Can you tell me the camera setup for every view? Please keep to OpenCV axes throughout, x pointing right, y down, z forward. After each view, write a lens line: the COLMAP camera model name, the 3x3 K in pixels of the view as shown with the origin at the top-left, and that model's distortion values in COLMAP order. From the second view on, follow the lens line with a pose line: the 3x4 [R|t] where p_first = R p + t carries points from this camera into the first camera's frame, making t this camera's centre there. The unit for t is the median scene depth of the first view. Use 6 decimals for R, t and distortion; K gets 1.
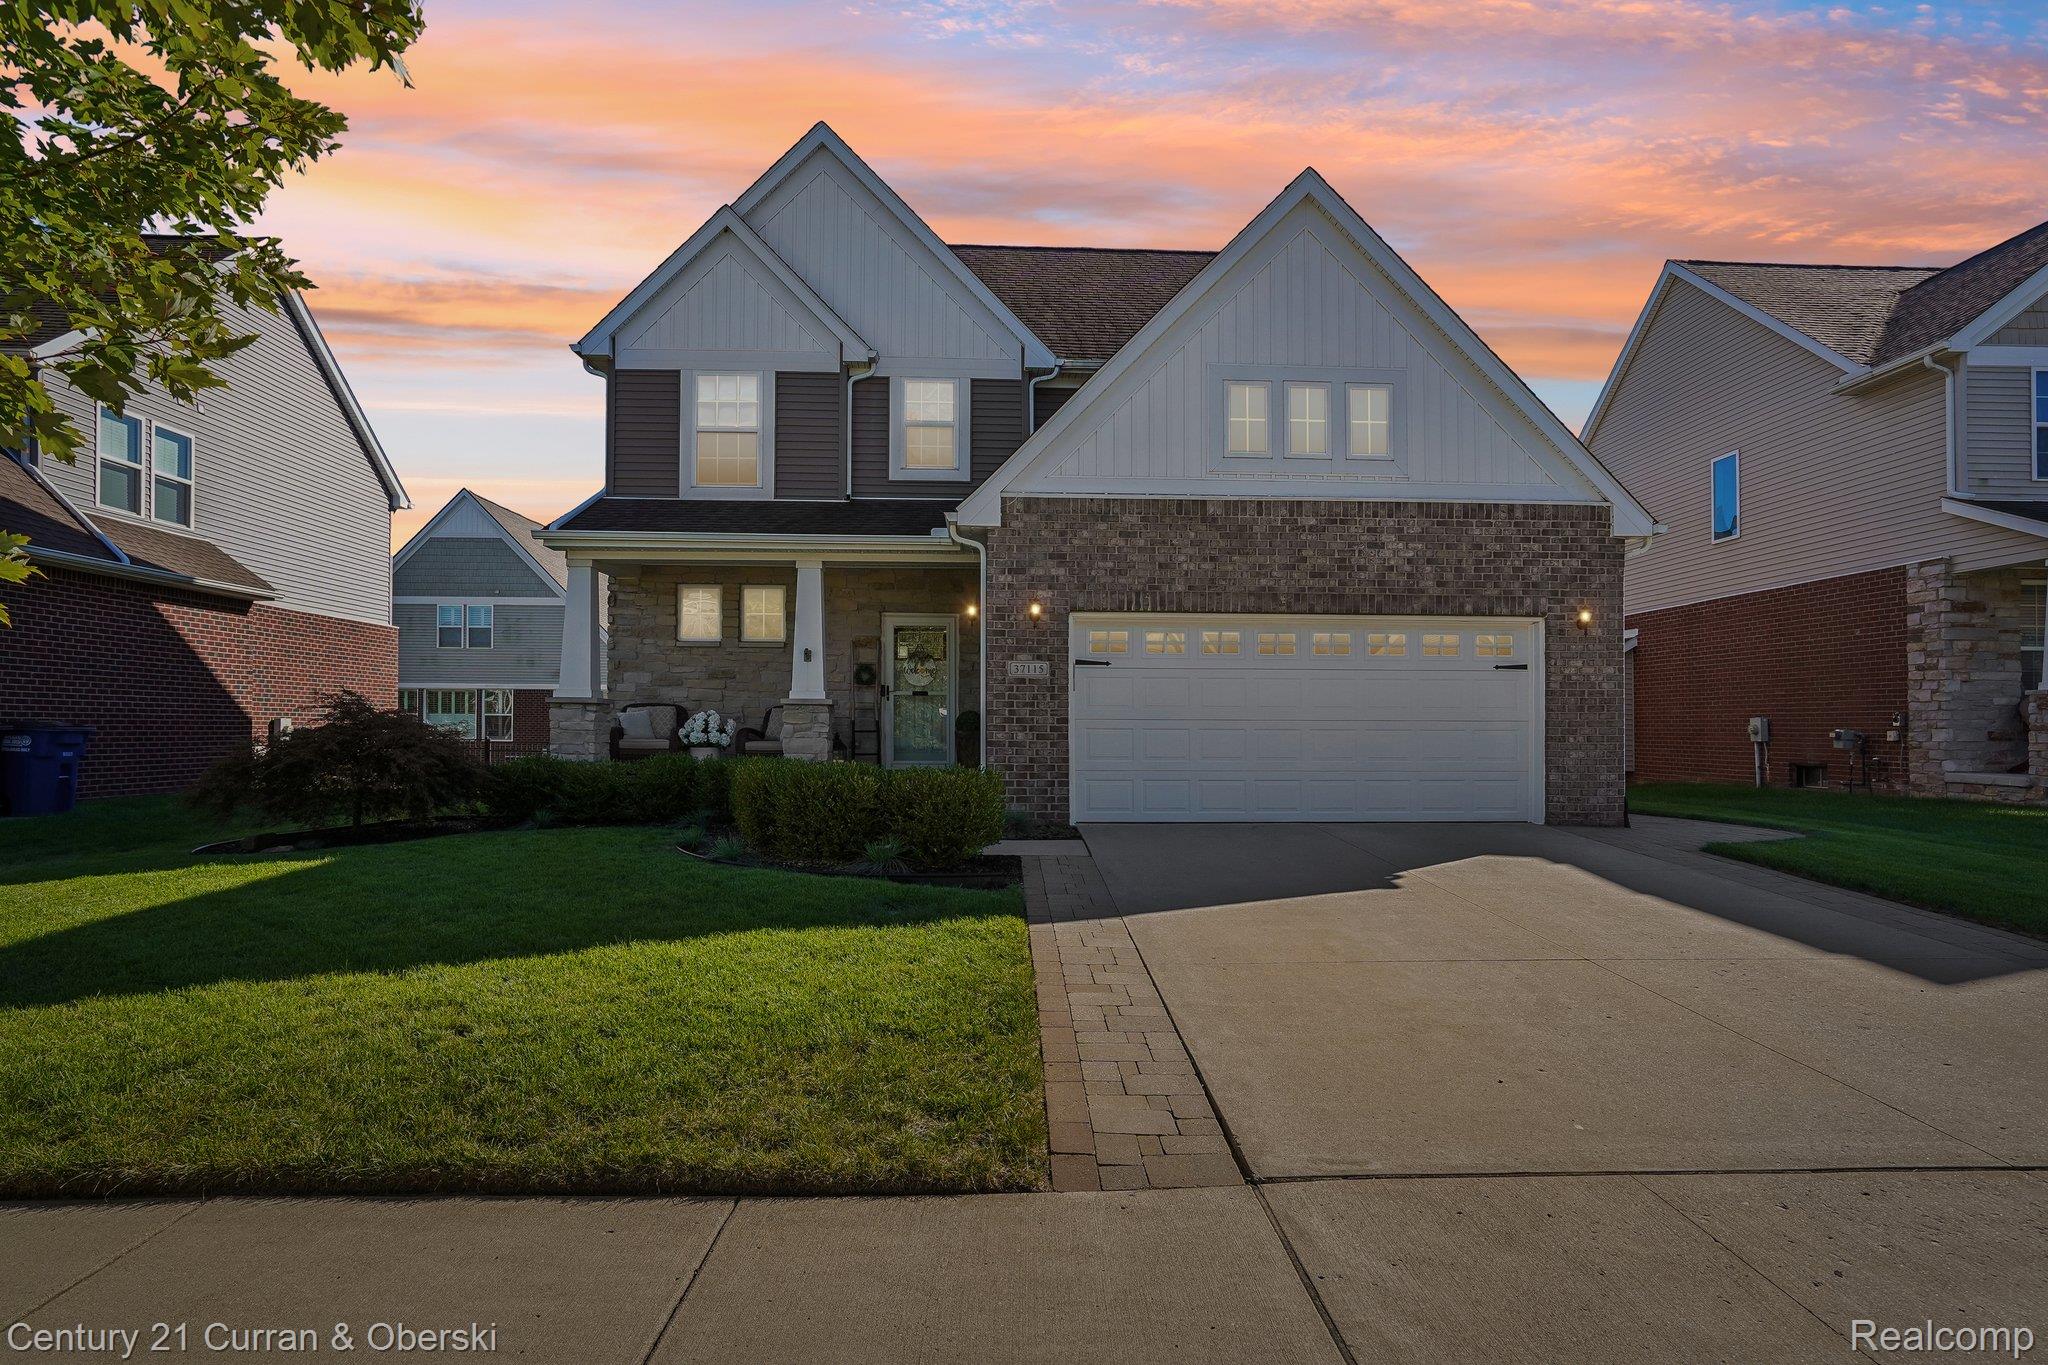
lens RADIAL K [[1147.0, 0, 1019.5], [0, 1147.0, 769.6], [0, 0, 1]] dist [-0.003124, 0.000497]
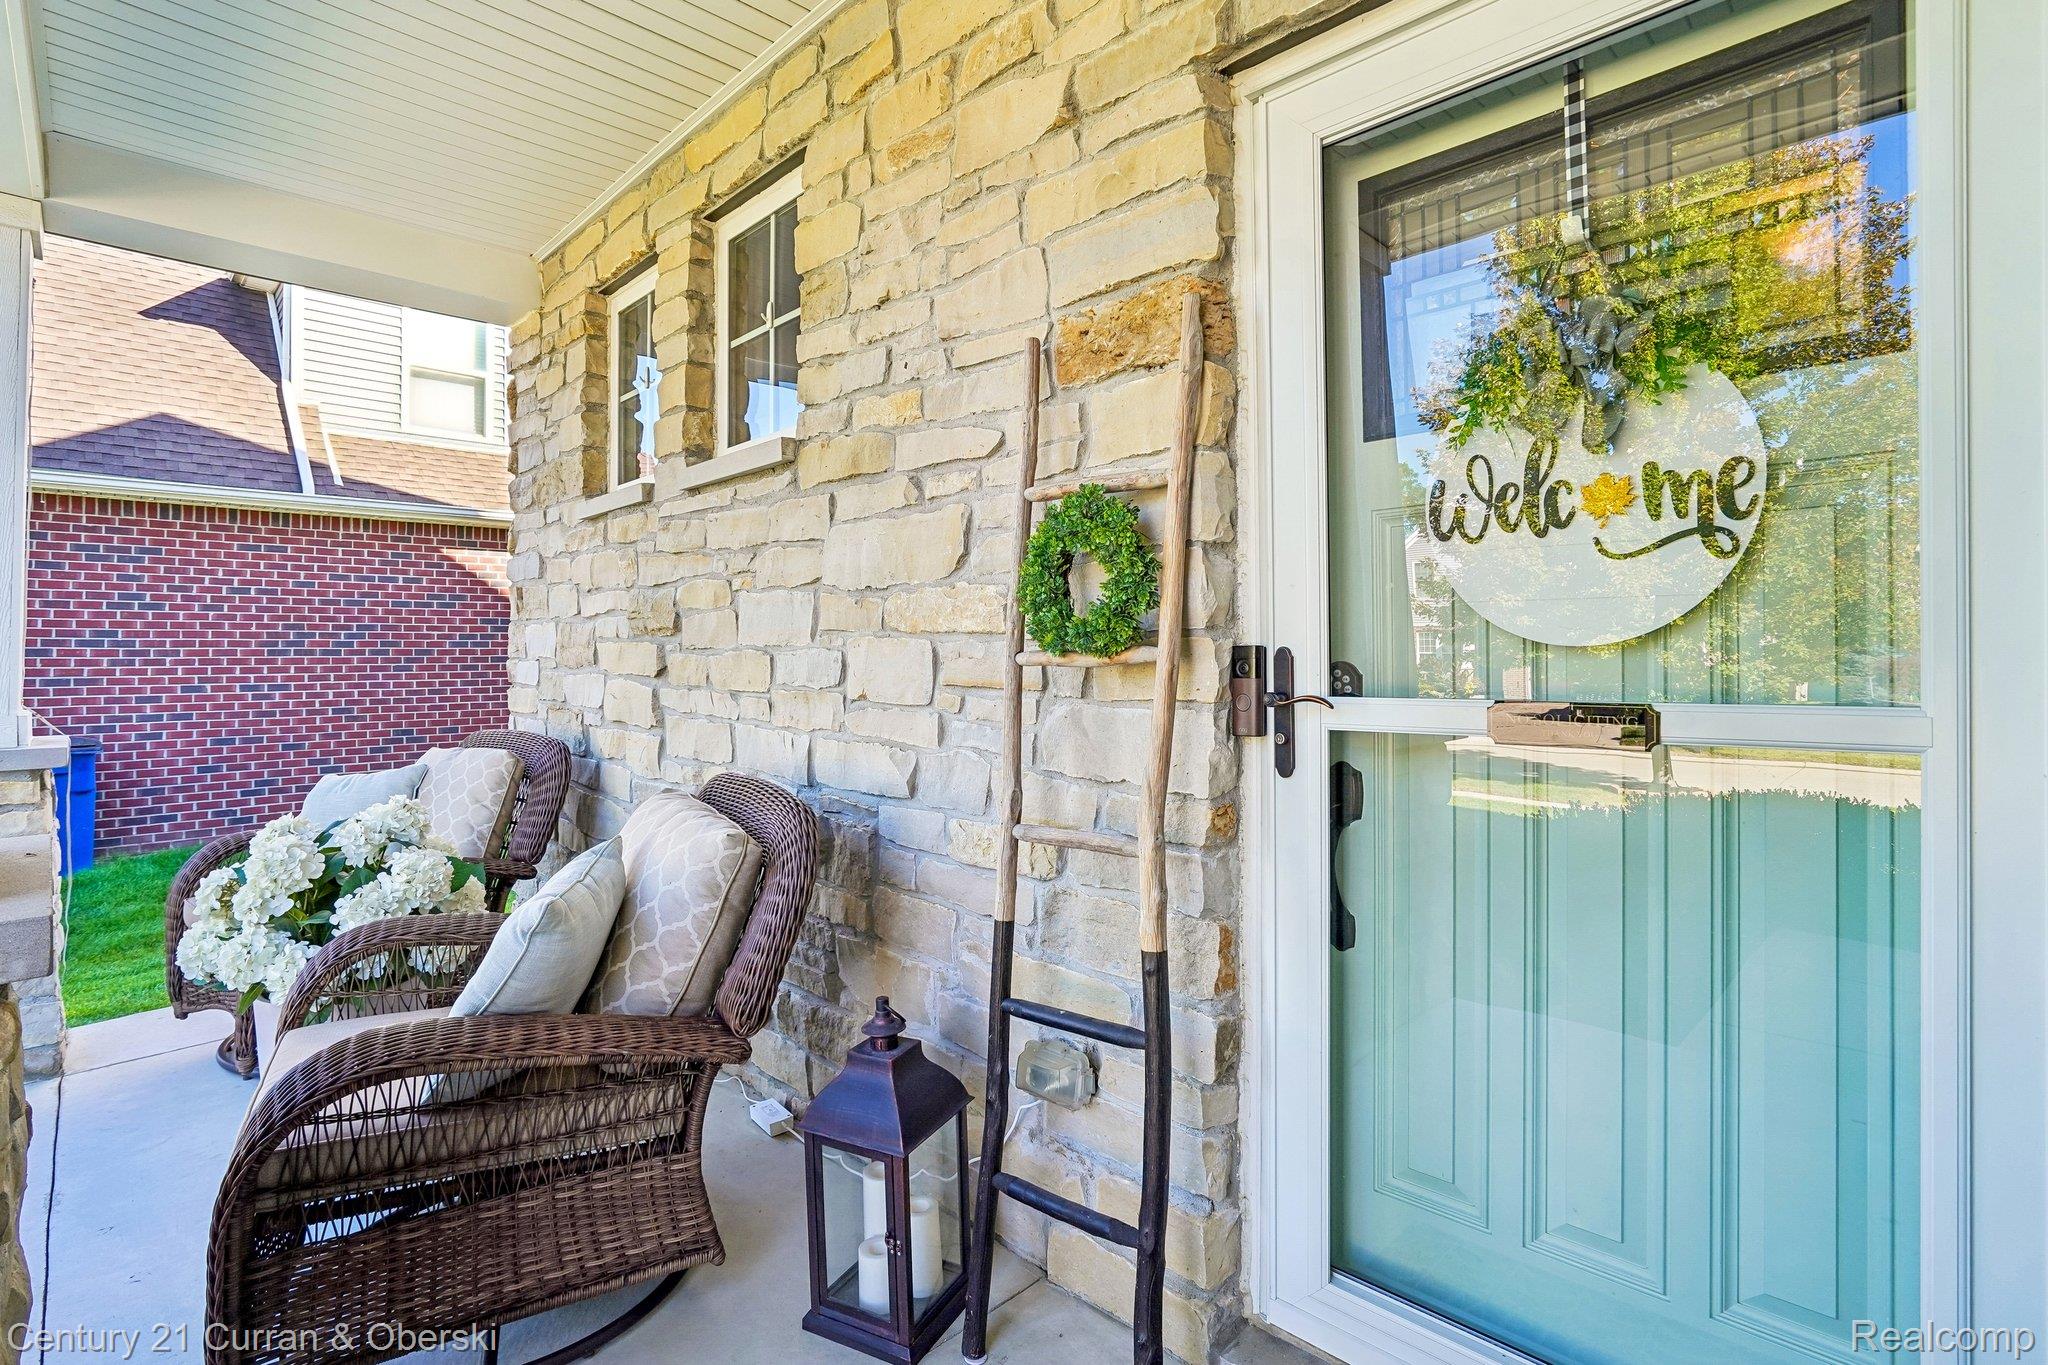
lens RADIAL K [[984.3, 0, 1021.2], [0, 984.3, 664.7], [0, 0, 1]] dist [-0.052671, 0.021449]
pose [[0.689910, -0.007824, -0.723853, -0.084369], [-0.008824, 0.999776, -0.019217, -0.085596], [0.723842, 0.019645, 0.689686, 1.116007]]
